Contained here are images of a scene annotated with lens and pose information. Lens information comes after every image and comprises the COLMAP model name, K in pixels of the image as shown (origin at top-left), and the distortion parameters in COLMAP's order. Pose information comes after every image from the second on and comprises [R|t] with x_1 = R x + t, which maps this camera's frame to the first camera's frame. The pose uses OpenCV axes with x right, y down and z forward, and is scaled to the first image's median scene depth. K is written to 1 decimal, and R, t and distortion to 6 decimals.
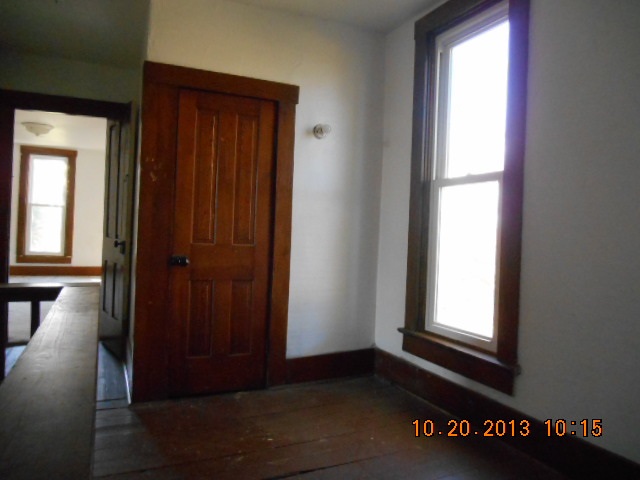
lens RADIAL K [[490.2, 0, 321.9], [0, 490.2, 237.3], [0, 0, 1]] dist [-0.042904, 0.022542]
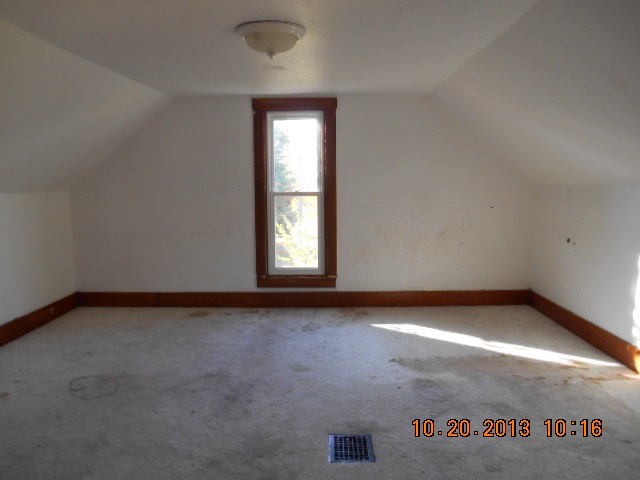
lens RADIAL K [[490.2, 0, 319.1], [0, 490.2, 236.2], [0, 0, 1]] dist [-0.042904, 0.022542]
pose [[0.894460, 0.000338, -0.447149, -0.264643], [0.046539, 0.994498, 0.093847, -0.069479], [0.444720, -0.104753, 0.889523, 0.457347]]
